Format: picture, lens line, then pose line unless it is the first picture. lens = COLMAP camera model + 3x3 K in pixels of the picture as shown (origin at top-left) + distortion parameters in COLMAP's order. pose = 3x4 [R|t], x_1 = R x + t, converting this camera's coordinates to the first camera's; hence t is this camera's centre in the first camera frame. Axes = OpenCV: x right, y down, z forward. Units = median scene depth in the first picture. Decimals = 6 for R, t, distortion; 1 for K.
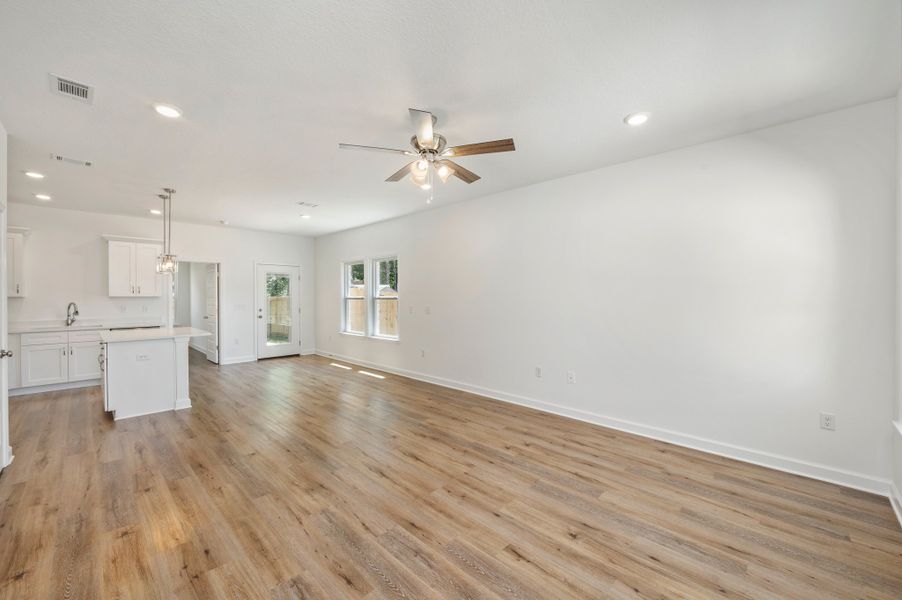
lens RADIAL K [[363.2, 0, 451.0], [0, 363.2, 300.0], [0, 0, 1]] dist [-0.000937, -0.000142]
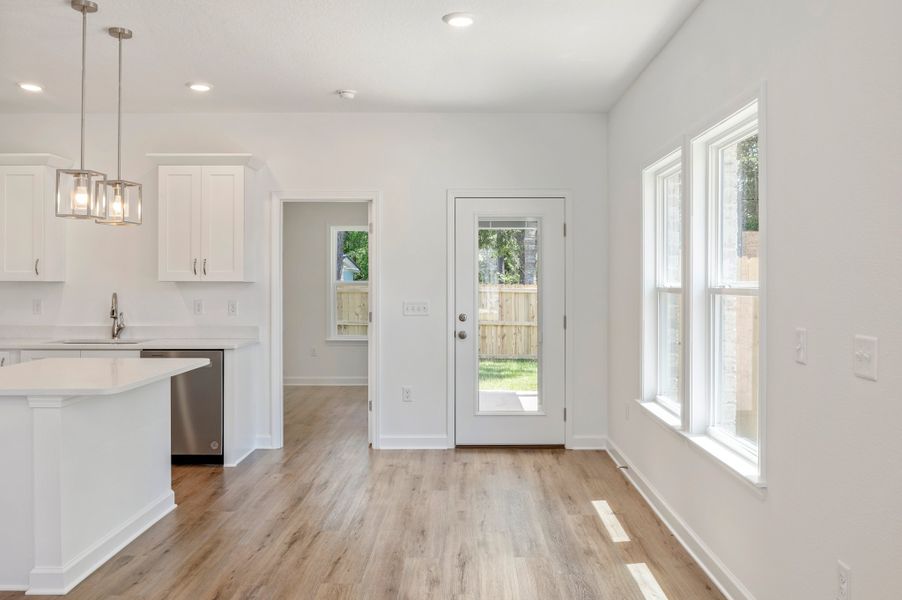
lens RADIAL K [[721.0, 0, 452.0], [0, 721.0, 282.5], [0, 0, 1]] dist [0.003491, 0.002995]
pose [[0.688885, -0.010413, -0.724796, 0.022808], [-0.009175, 0.999691, -0.023083, 0.009398], [0.724813, 0.022552, 0.688577, 0.545109]]
